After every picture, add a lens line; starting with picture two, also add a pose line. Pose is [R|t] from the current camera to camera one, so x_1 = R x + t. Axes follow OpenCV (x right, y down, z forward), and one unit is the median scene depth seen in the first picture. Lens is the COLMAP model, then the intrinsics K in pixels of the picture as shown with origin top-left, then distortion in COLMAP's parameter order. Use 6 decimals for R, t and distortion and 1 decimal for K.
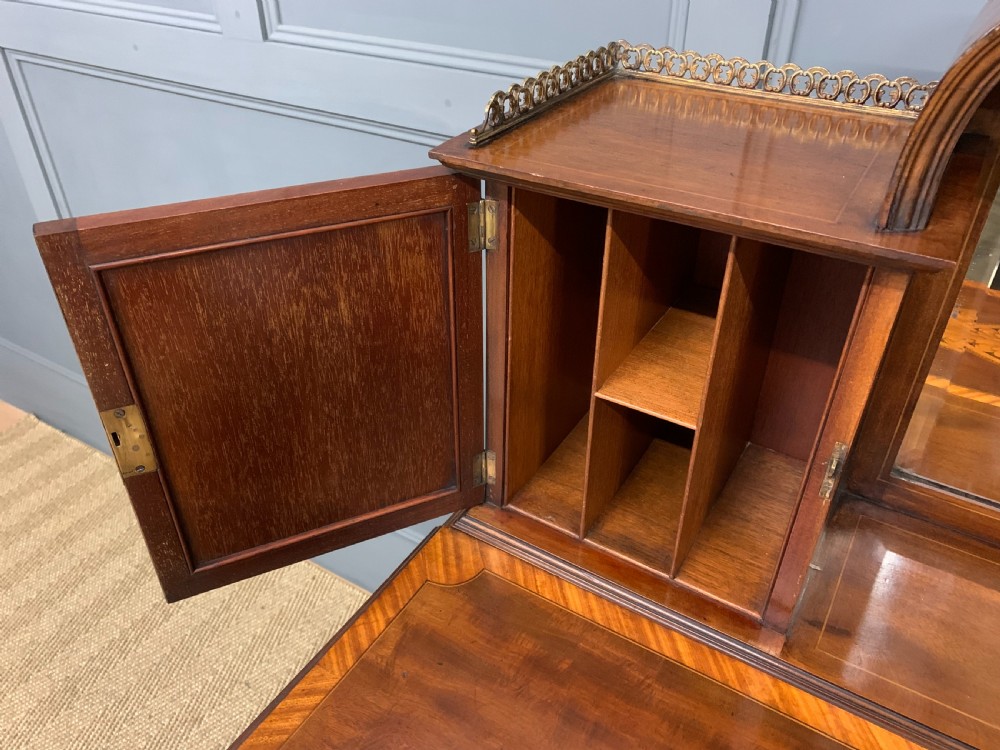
lens RADIAL K [[775.4, 0, 504.1], [0, 775.4, 368.8], [0, 0, 1]] dist [0.021765, -0.007770]
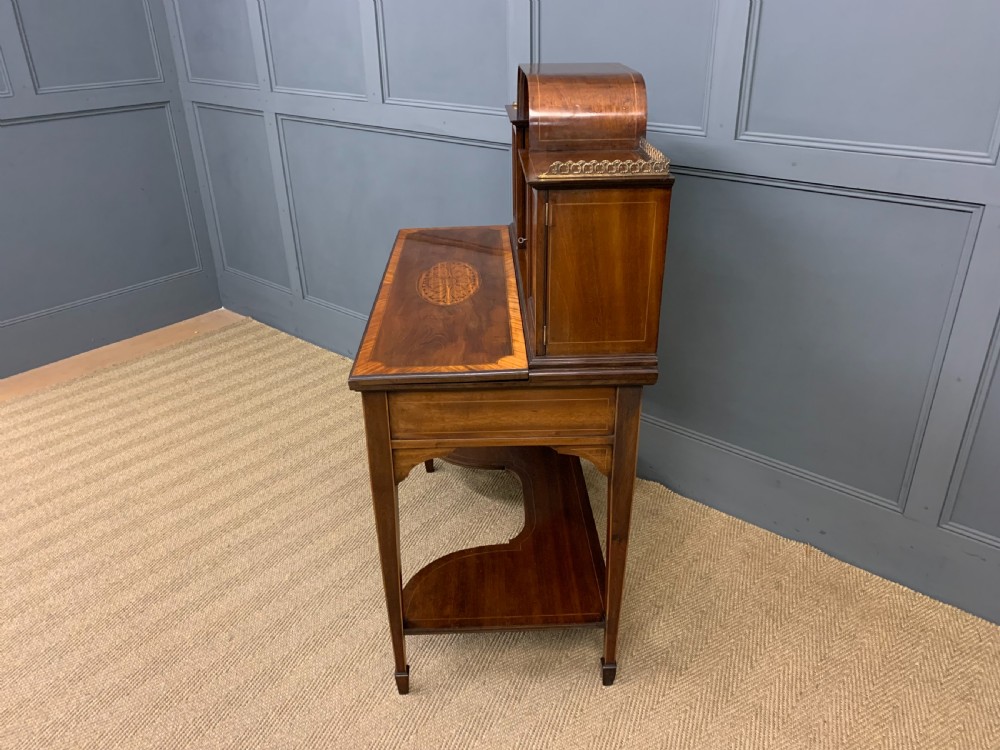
lens RADIAL K [[775.6, 0, 501.5], [0, 775.6, 384.4], [0, 0, 1]] dist [0.025621, -0.012125]
pose [[0.985807, 0.058568, -0.157335, 0.963644], [-0.078068, 0.989607, -0.120765, 1.392848], [0.148627, 0.131334, 0.980133, -2.403543]]
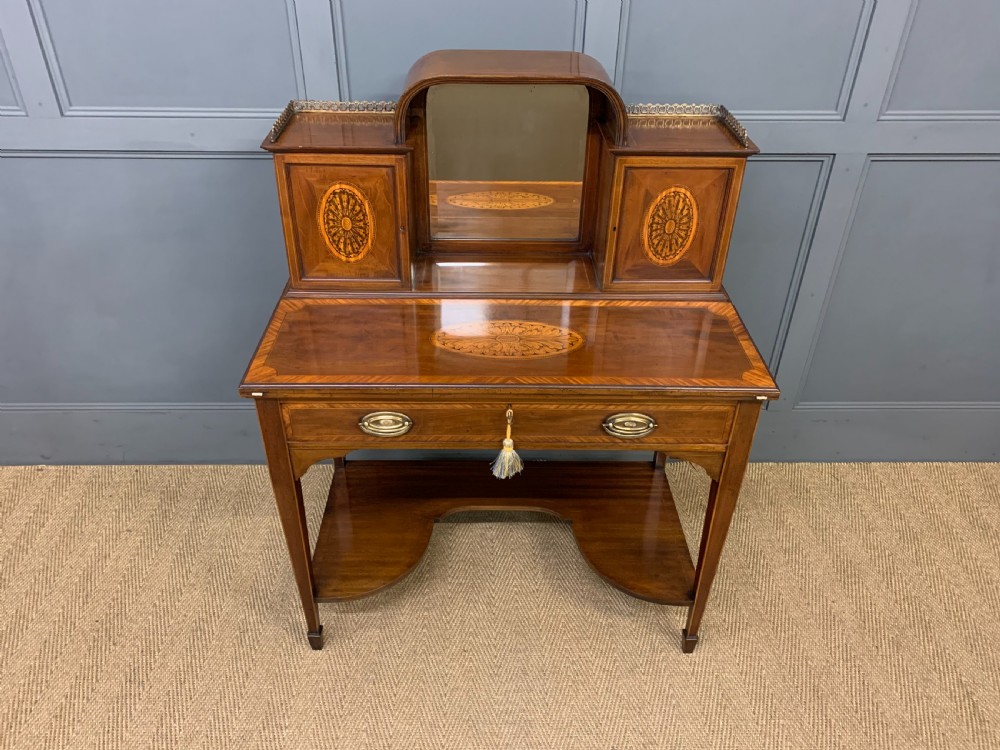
lens RADIAL K [[772.2, 0, 489.8], [0, 772.2, 377.0], [0, 0, 1]] dist [0.030136, -0.016700]
pose [[0.847417, -0.293454, 0.442458, -0.781858], [0.290590, 0.953820, 0.076056, 0.513503], [-0.444344, 0.064123, 0.893558, -1.725276]]
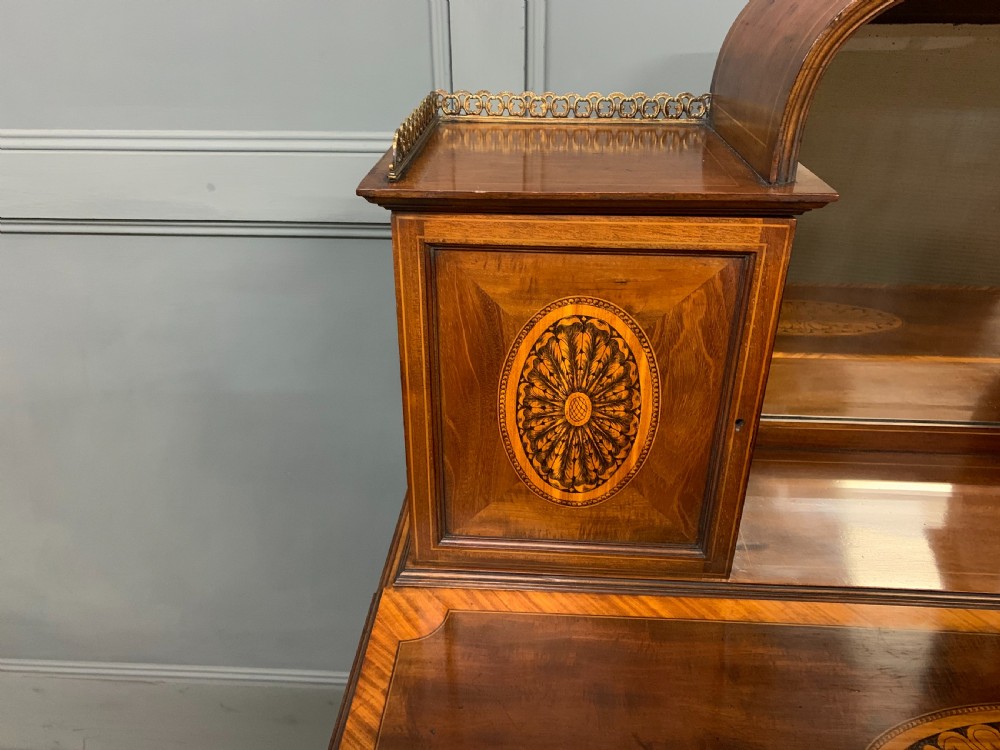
lens RADIAL K [[773.3, 0, 501.2], [0, 773.3, 379.2], [0, 0, 1]] dist [0.067743, -0.087317]
pose [[0.884294, -0.226630, 0.408243, -0.322595], [0.267924, 0.962335, -0.046123, 0.043048], [-0.382414, 0.150164, 0.911707, 0.036427]]
